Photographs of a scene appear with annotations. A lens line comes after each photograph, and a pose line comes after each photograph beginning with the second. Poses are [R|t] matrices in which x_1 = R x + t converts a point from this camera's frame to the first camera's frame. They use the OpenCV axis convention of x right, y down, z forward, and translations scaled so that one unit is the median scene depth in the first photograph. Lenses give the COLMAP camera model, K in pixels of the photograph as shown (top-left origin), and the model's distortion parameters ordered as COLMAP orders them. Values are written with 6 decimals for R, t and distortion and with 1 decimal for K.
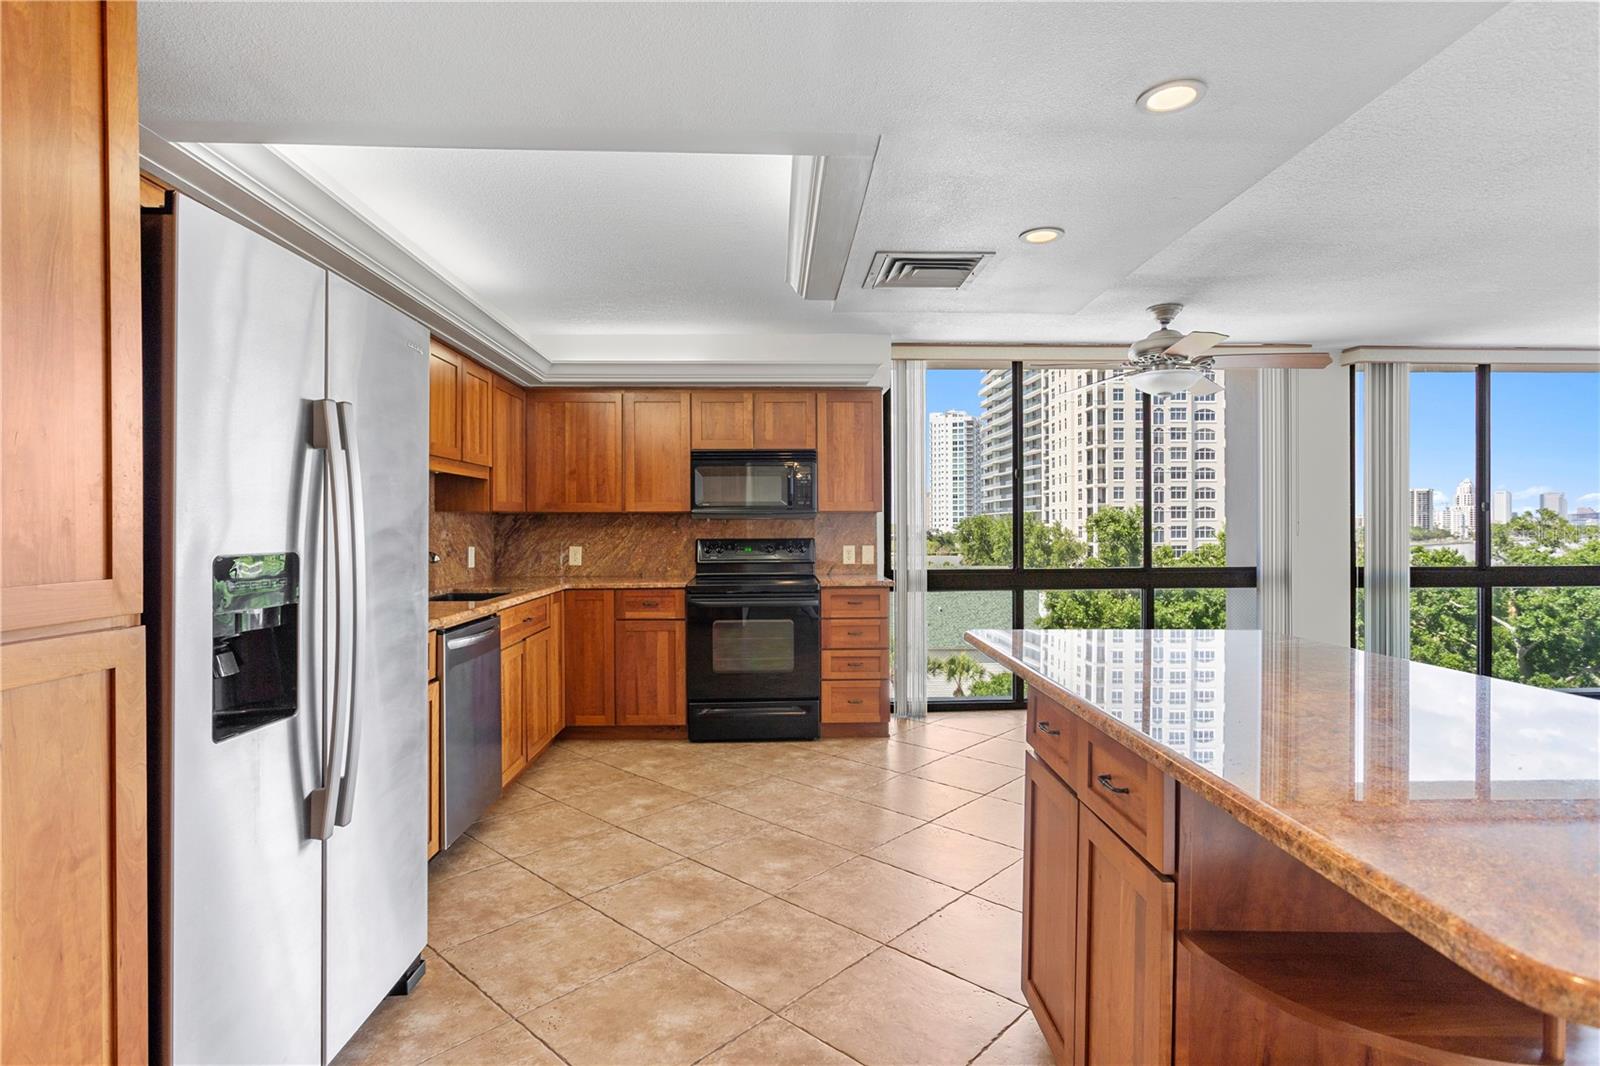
lens RADIAL K [[798.8, 0, 799.8], [0, 798.8, 528.4], [0, 0, 1]] dist [-0.022795, 0.012761]
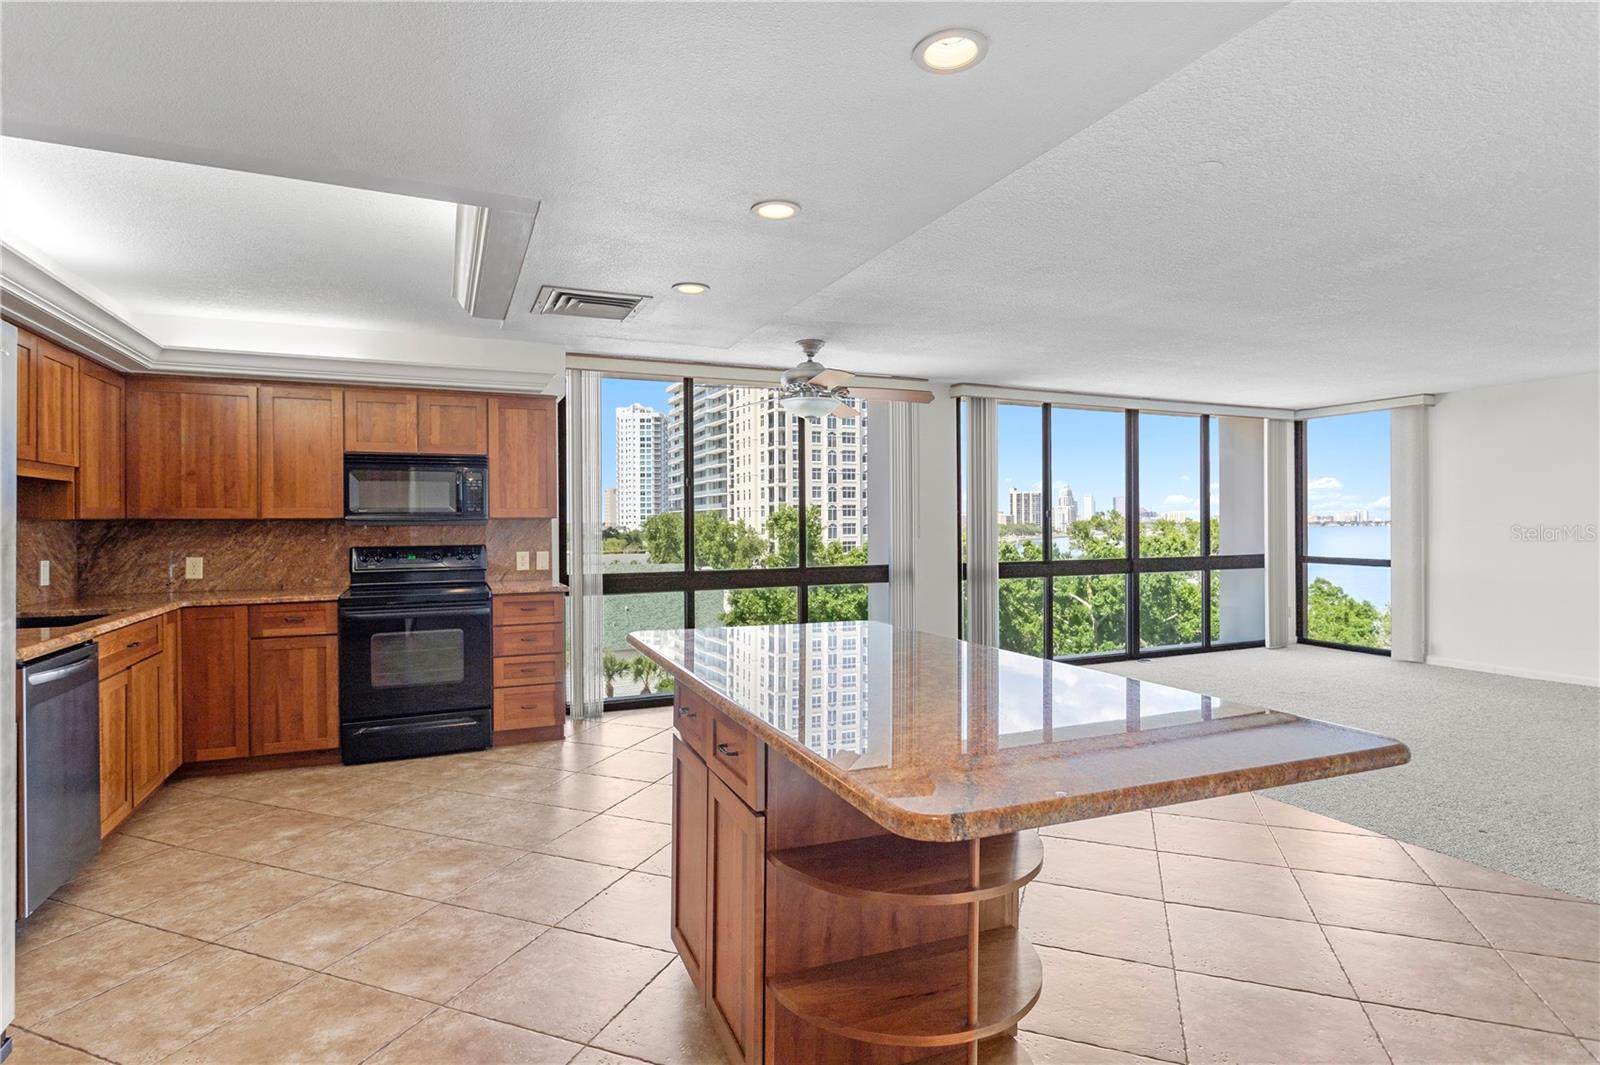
lens RADIAL K [[811.7, 0, 799.0], [0, 811.7, 524.9], [0, 0, 1]] dist [-0.016572, 0.010582]
pose [[0.927859, -0.002360, 0.372923, 0.004386], [0.002764, 0.999996, -0.000549, -0.011254], [-0.372921, 0.001541, 0.927862, -0.073103]]
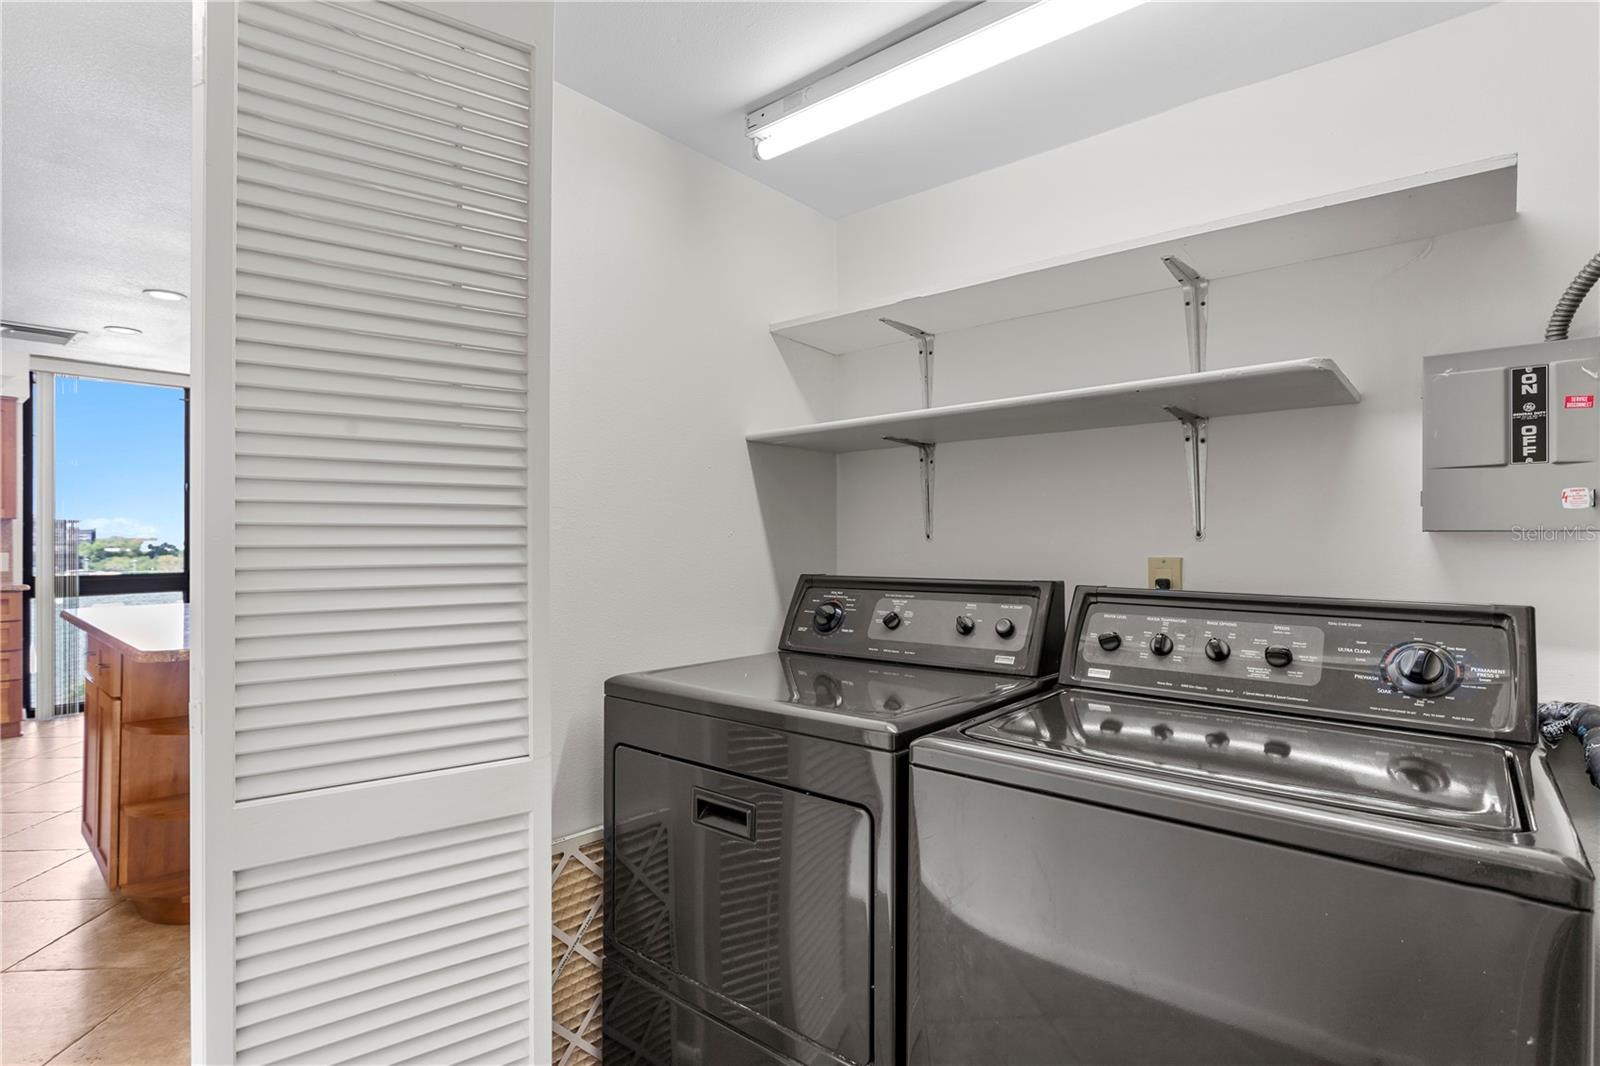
lens RADIAL K [[790.5, 0, 798.9], [0, 790.5, 524.7], [0, 0, 1]] dist [-0.018837, 0.010543]
pose [[0.675480, 0.007426, 0.737341, 0.039716], [0.005958, 0.999862, -0.015527, 0.008332], [-0.737354, 0.014881, 0.675342, -0.421397]]
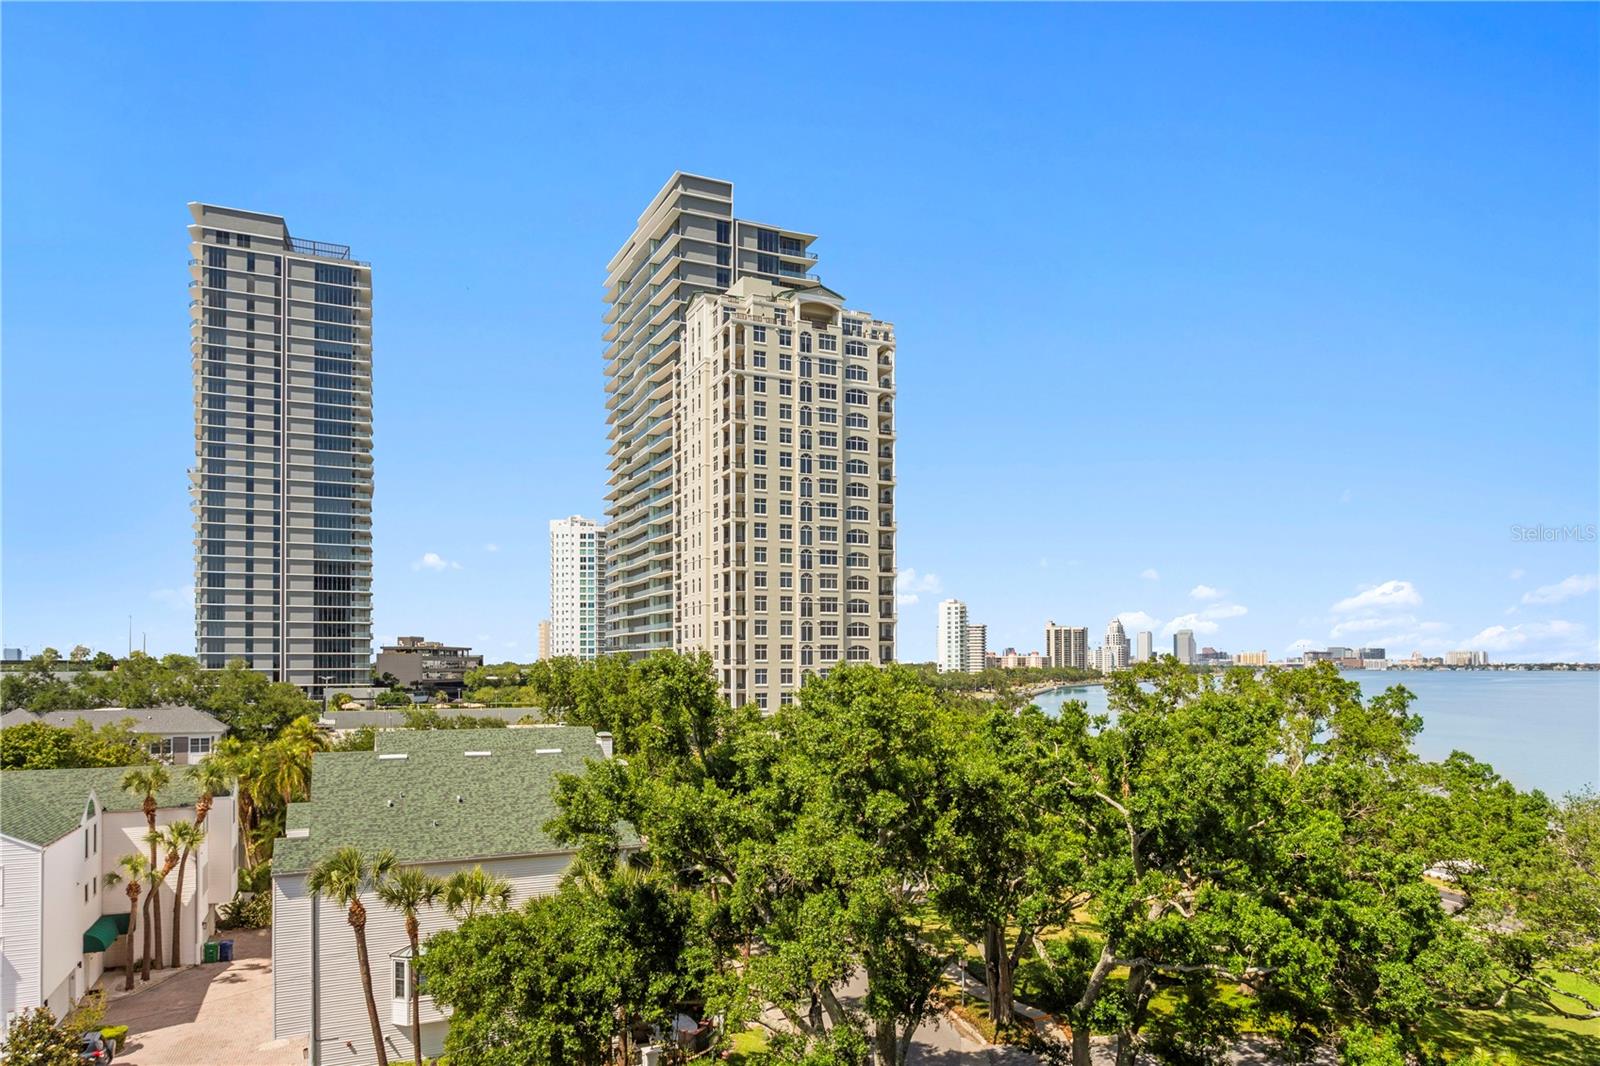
lens RADIAL K [[1005.9, 0, 808.7], [0, 1005.9, 655.7], [0, 0, 1]] dist [-0.008372, 0.004040]
pose [[0.919714, 0.004498, 0.392564, 1.228642], [0.000409, 0.999923, -0.012416, -0.089272], [-0.392589, 0.011580, 0.919641, 1.151534]]
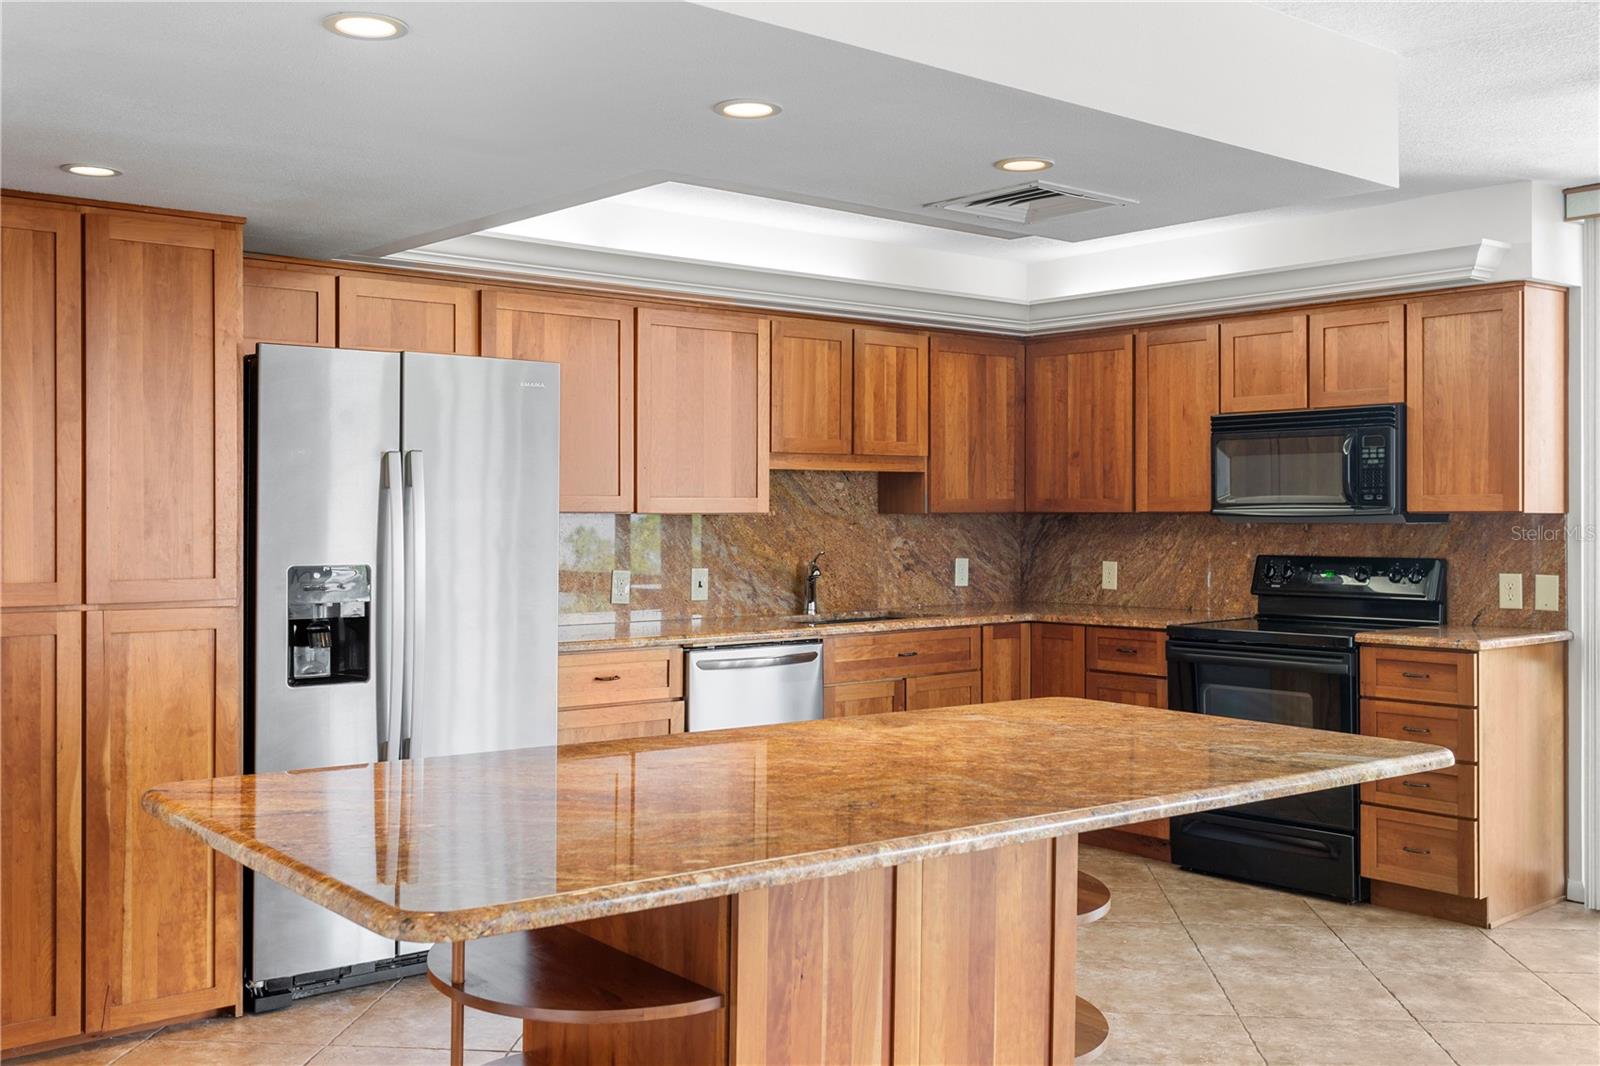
lens RADIAL K [[1573.5, 0, 800.6], [0, 1573.5, 509.4], [0, 0, 1]] dist [0.004532, 0.001584]
pose [[0.618364, 0.002593, -0.785888, 0.638560], [-0.003527, 0.999994, 0.000525, -0.022353], [0.785884, 0.002447, 0.618369, -0.032392]]
